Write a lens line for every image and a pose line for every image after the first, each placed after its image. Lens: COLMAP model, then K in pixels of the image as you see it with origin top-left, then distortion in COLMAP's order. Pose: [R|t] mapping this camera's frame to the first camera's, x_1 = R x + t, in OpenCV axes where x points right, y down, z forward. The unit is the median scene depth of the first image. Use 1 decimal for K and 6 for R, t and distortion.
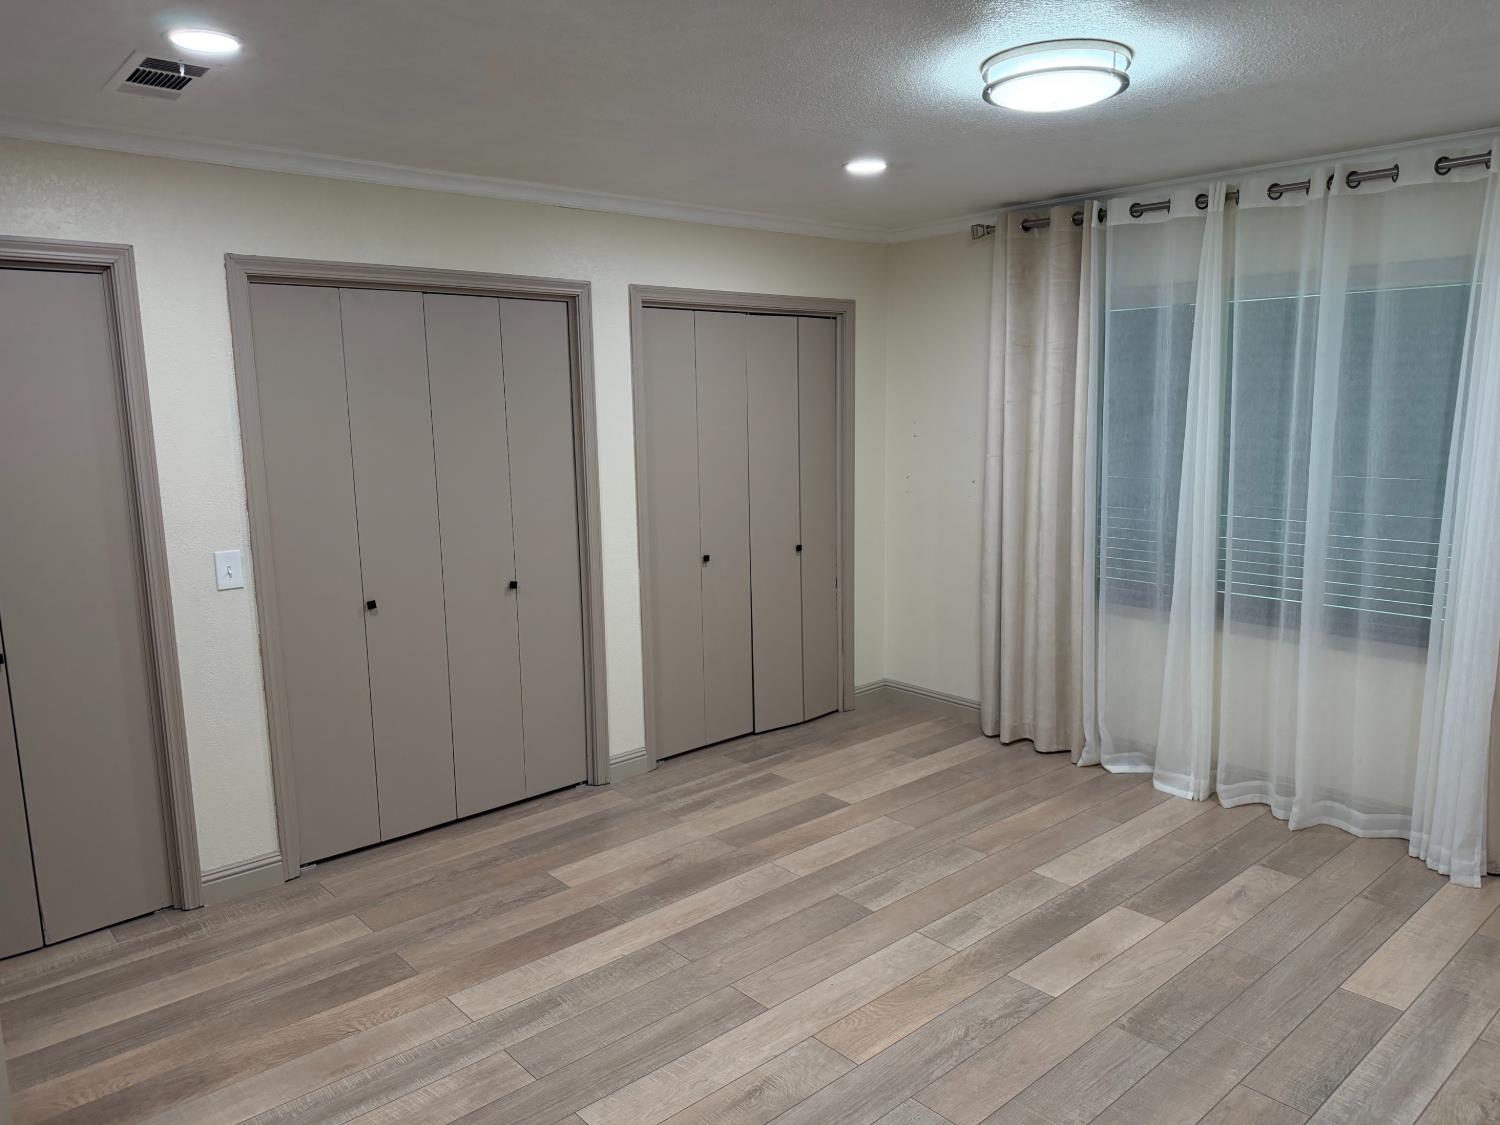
lens RADIAL K [[1047.0, 0, 769.3], [0, 1047.0, 535.7], [0, 0, 1]] dist [0.053807, -0.073652]
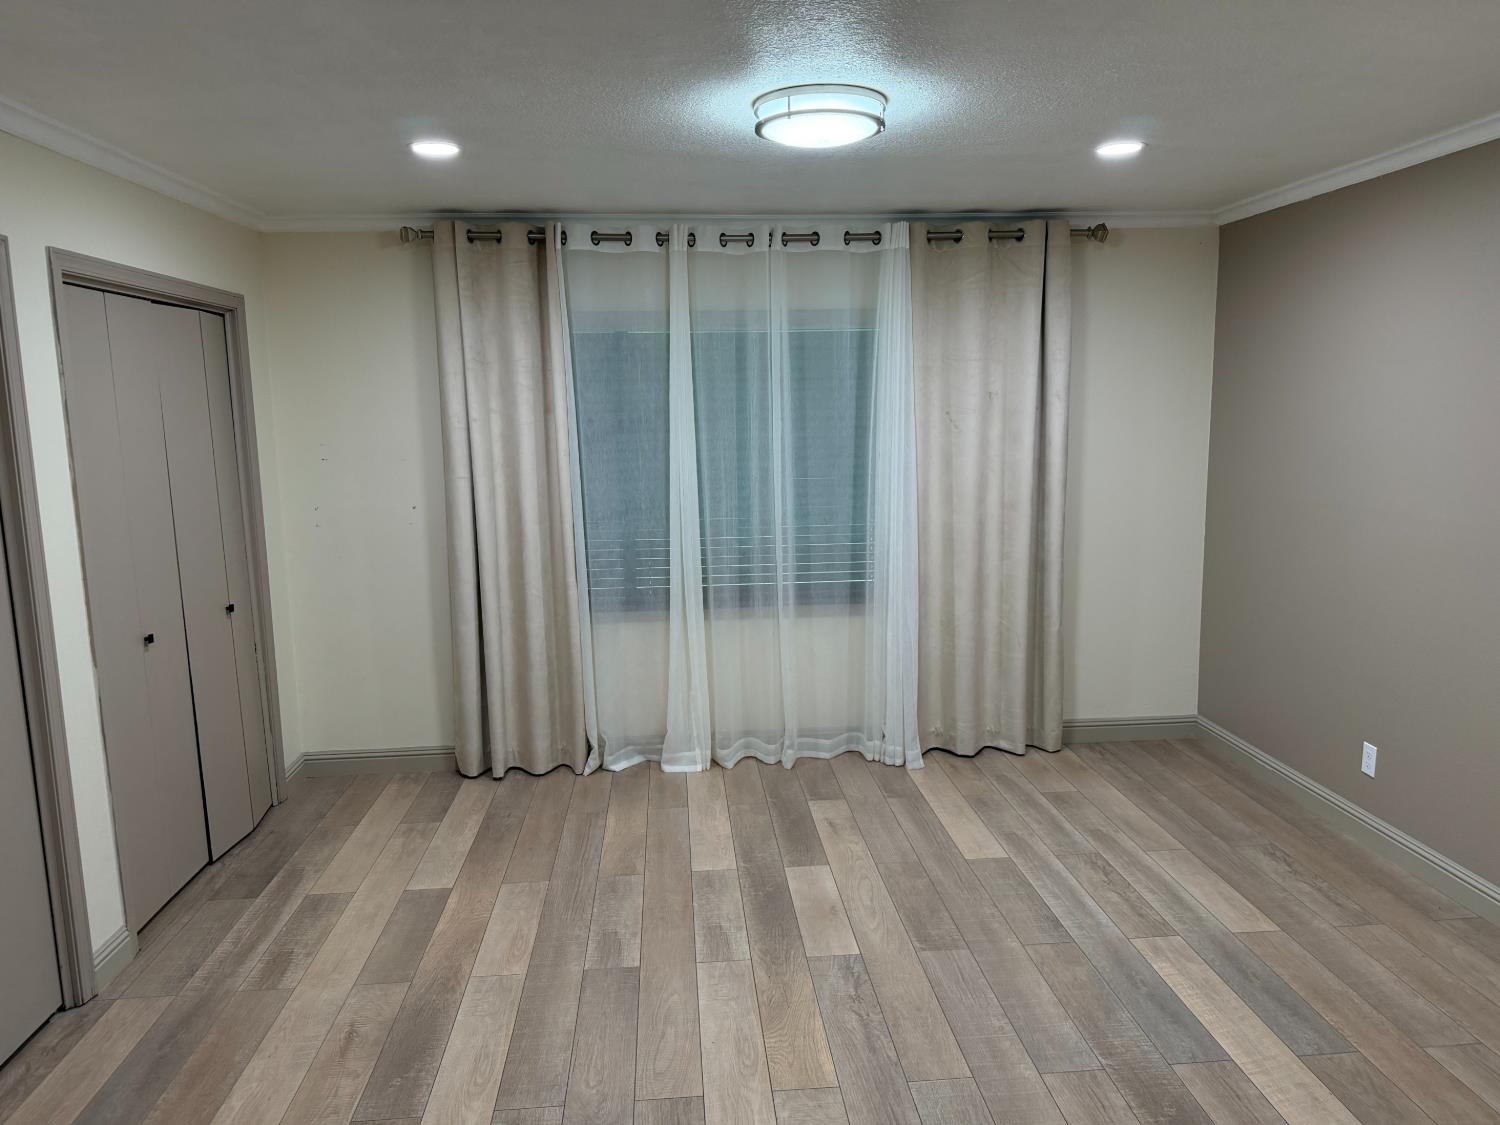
lens RADIAL K [[1047.0, 0, 756.7], [0, 1047.0, 549.5], [0, 0, 1]] dist [0.053807, -0.073652]
pose [[0.609074, -0.114184, 0.784851, -0.453092], [0.108575, 0.992270, 0.060103, -0.050480], [-0.785646, 0.048608, 0.616763, 0.267966]]
